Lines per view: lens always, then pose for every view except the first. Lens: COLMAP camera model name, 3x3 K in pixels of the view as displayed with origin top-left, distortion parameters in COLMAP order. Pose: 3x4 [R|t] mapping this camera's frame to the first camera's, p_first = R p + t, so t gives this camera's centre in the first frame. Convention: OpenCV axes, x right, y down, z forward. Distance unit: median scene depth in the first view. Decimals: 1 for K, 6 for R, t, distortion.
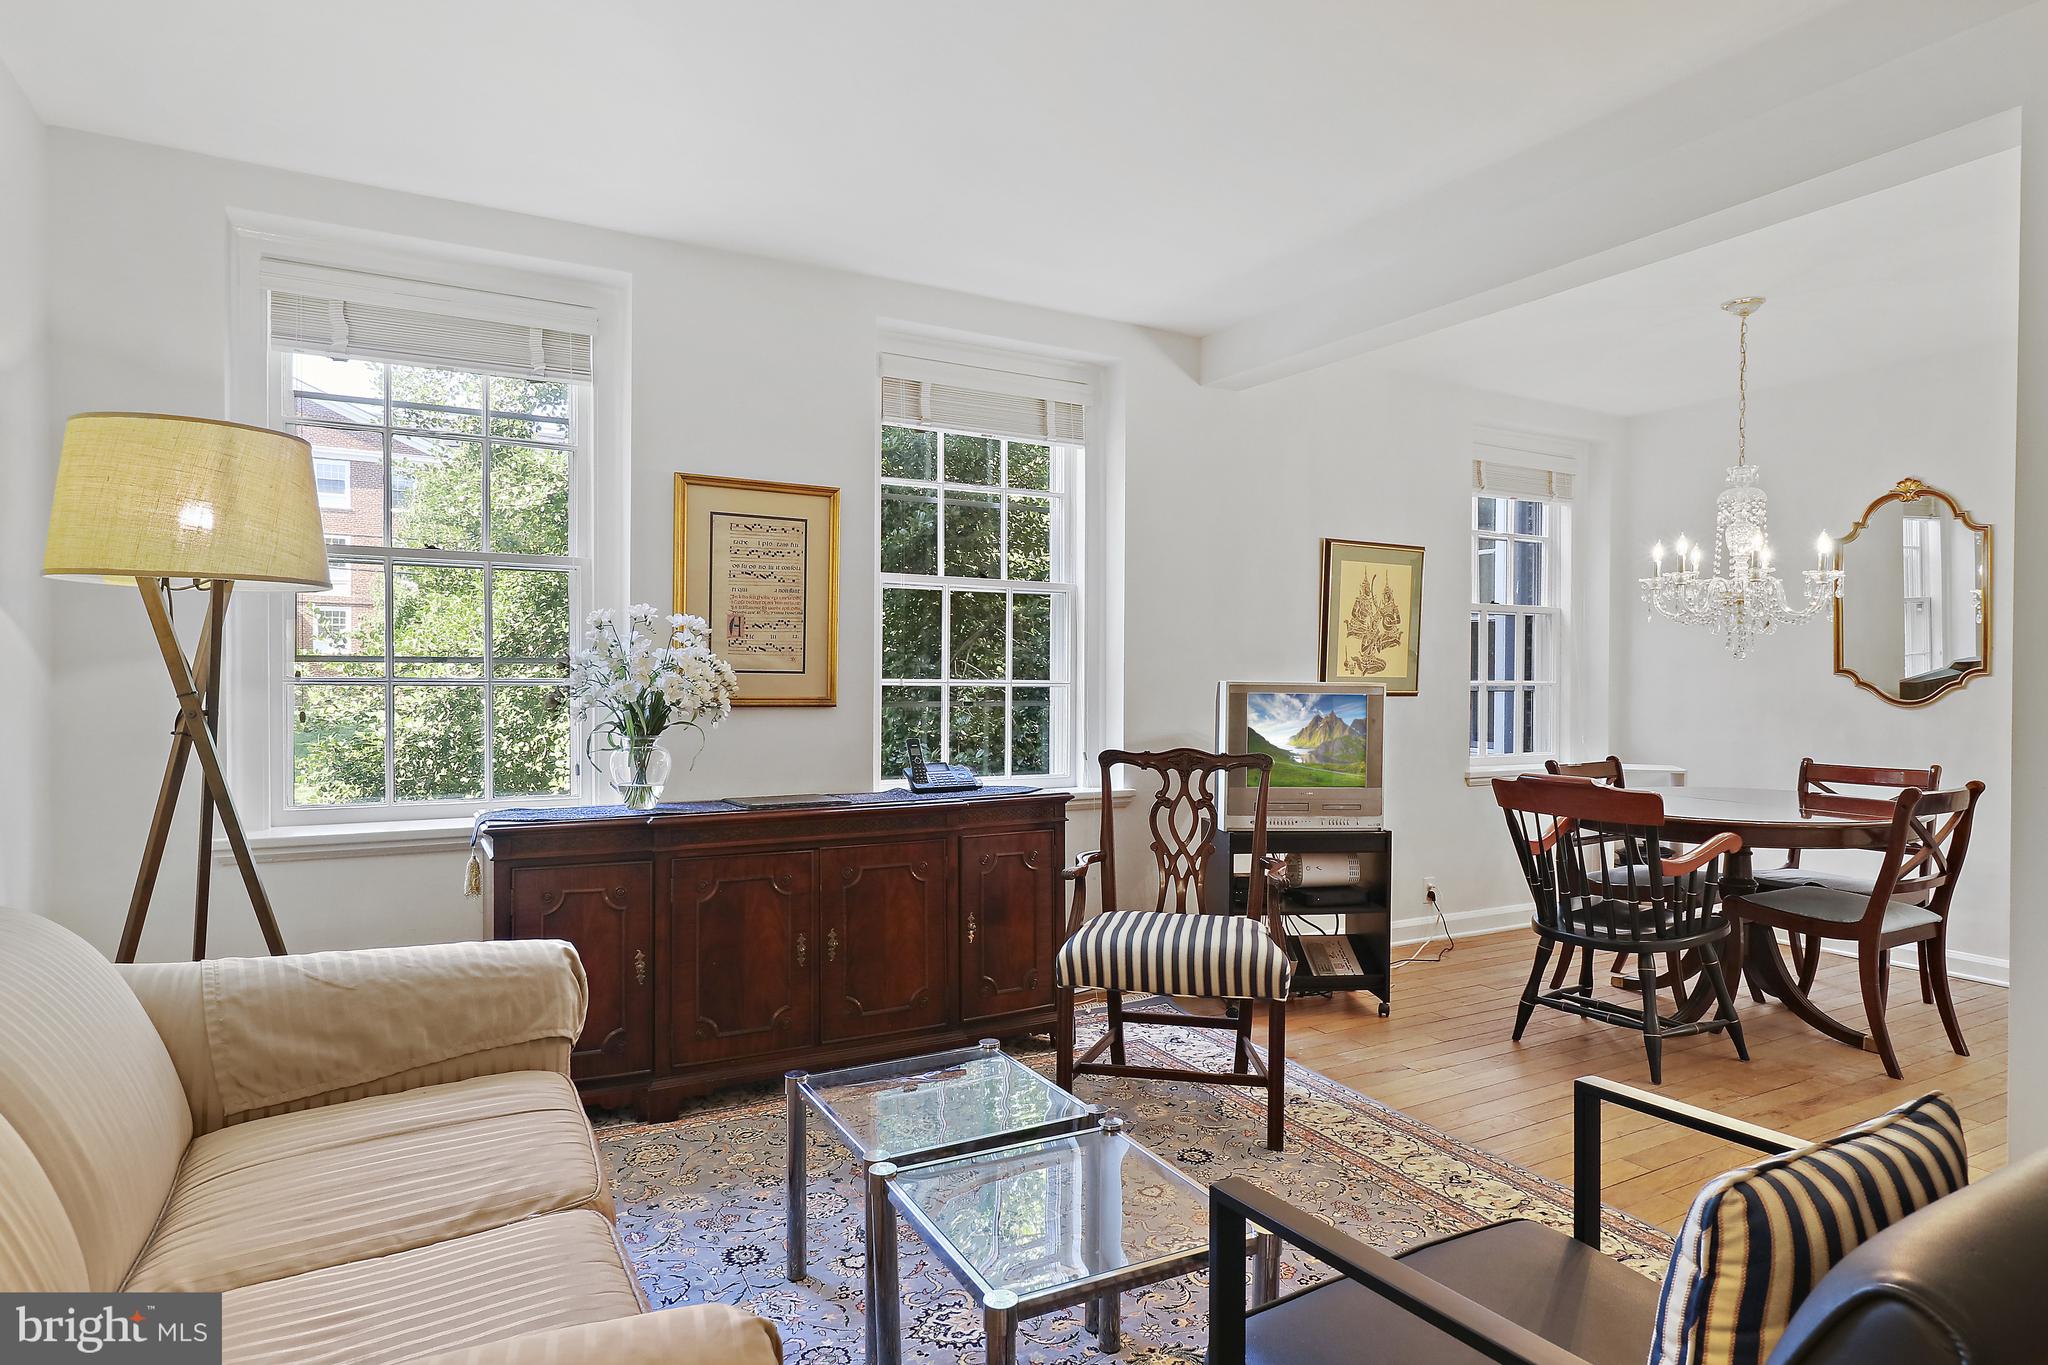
lens RADIAL K [[1145.7, 0, 1025.3], [0, 1145.7, 693.1], [0, 0, 1]] dist [-0.004695, 0.005786]
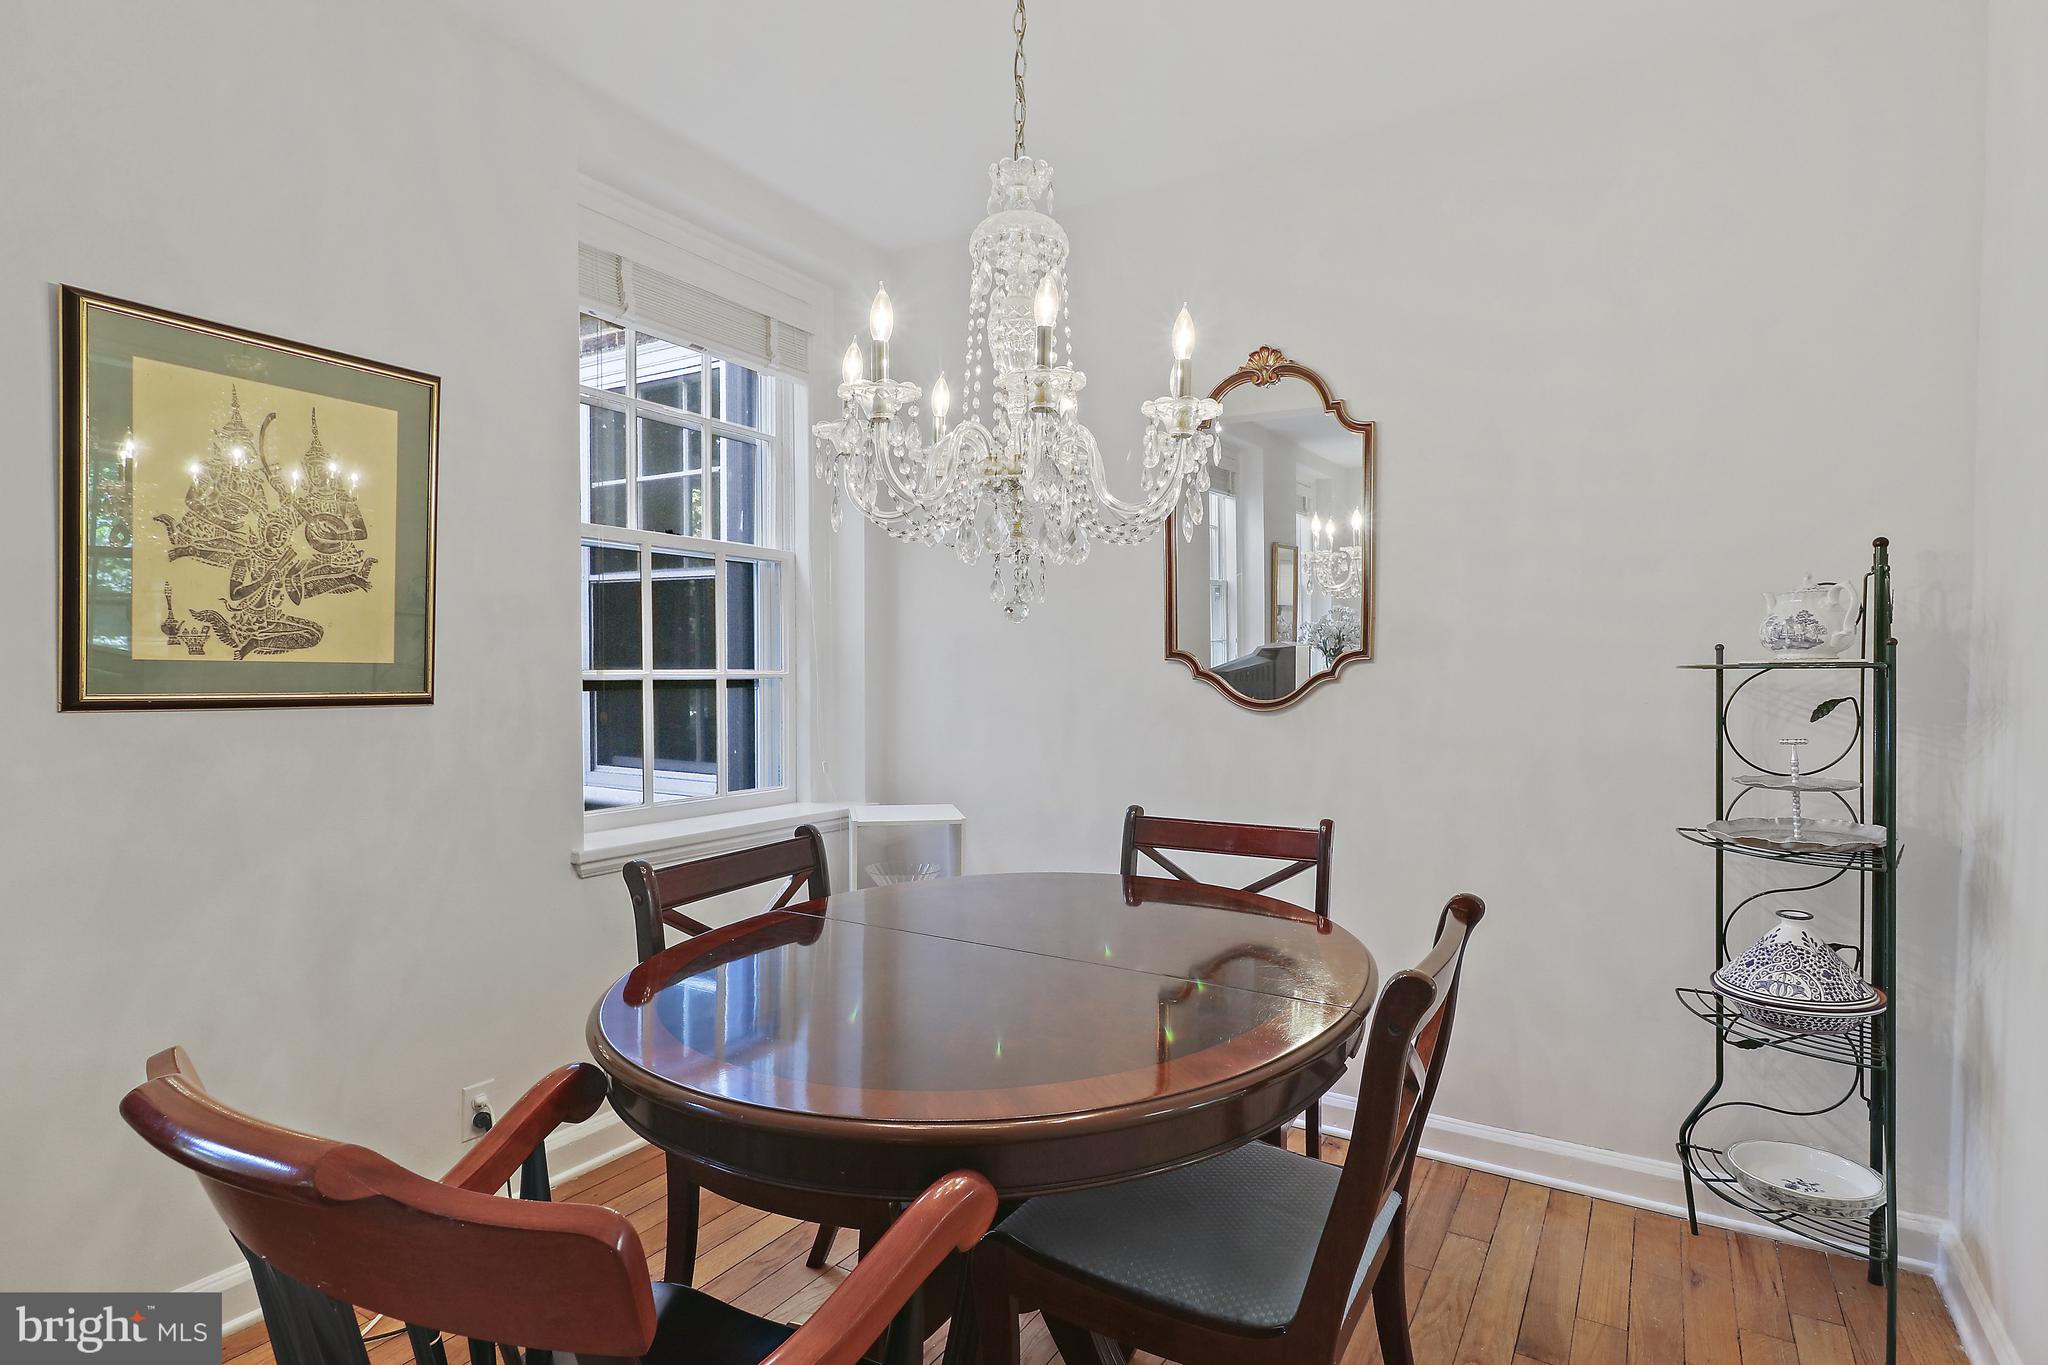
lens RADIAL K [[1031.8, 0, 1011.7], [0, 1031.8, 708.9], [0, 0, 1]] dist [-0.000214, -0.000281]
pose [[0.875768, -0.018719, 0.482369, 0.484438], [0.005519, 0.999571, 0.028770, -0.008322], [-0.482700, -0.022534, 0.875496, 0.736154]]
